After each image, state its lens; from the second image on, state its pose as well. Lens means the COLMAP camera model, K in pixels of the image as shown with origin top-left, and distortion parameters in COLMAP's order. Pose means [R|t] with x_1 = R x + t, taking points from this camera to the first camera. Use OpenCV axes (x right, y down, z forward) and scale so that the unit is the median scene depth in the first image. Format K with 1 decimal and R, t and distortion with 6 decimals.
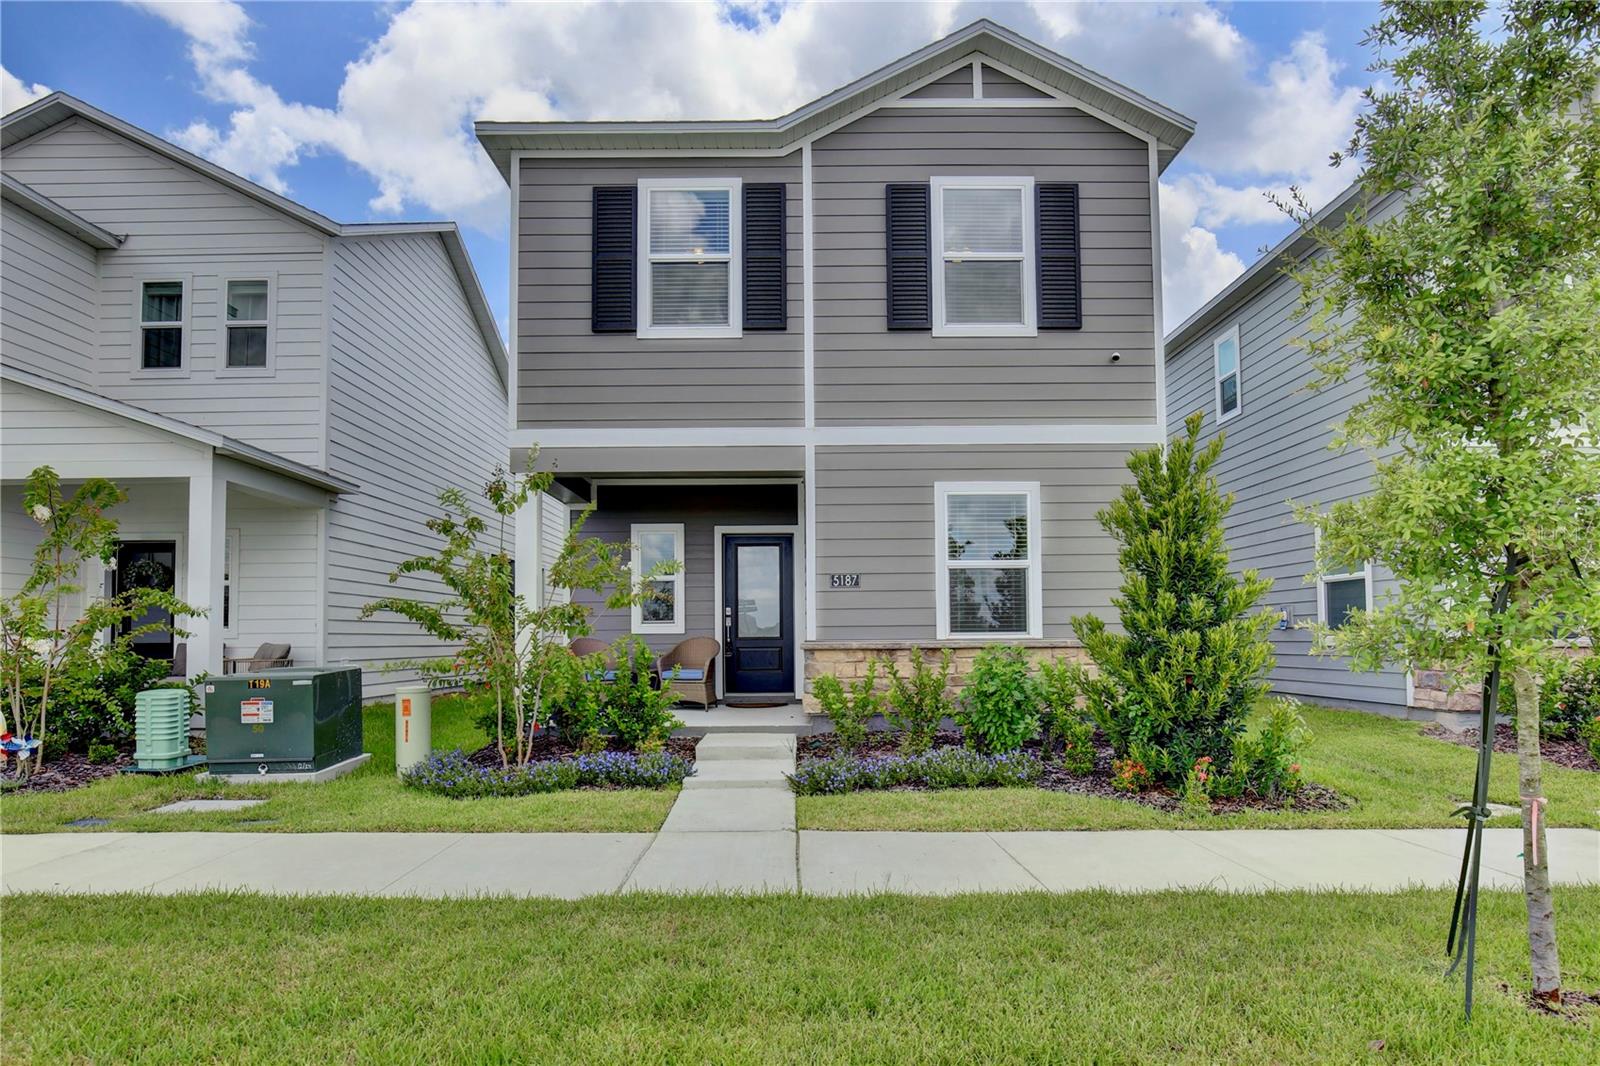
lens RADIAL K [[882.8, 0, 804.2], [0, 882.8, 605.1], [0, 0, 1]] dist [-0.004760, -0.001104]
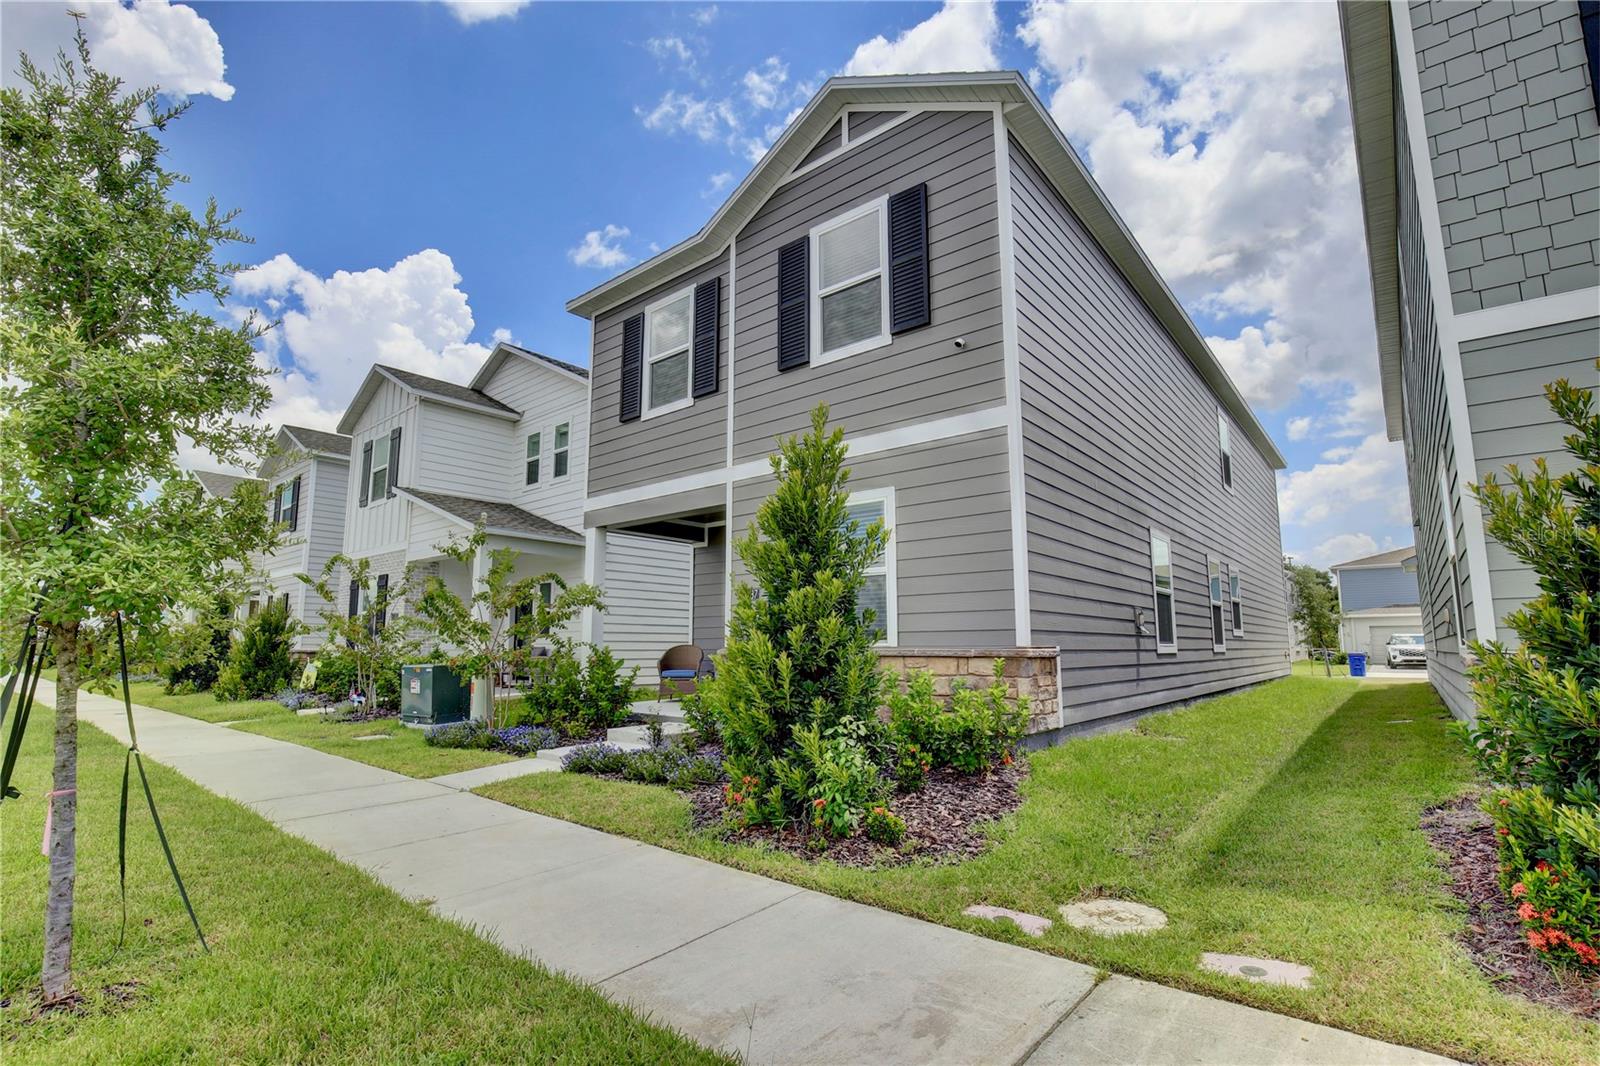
lens RADIAL K [[732.5, 0, 799.1], [0, 732.5, 539.7], [0, 0, 1]] dist [-0.004082, -0.000171]
pose [[0.761055, -0.086348, -0.642915, 0.697435], [0.023513, 0.994122, -0.105685, 0.002481], [0.648262, 0.065315, 0.758611, 0.313701]]
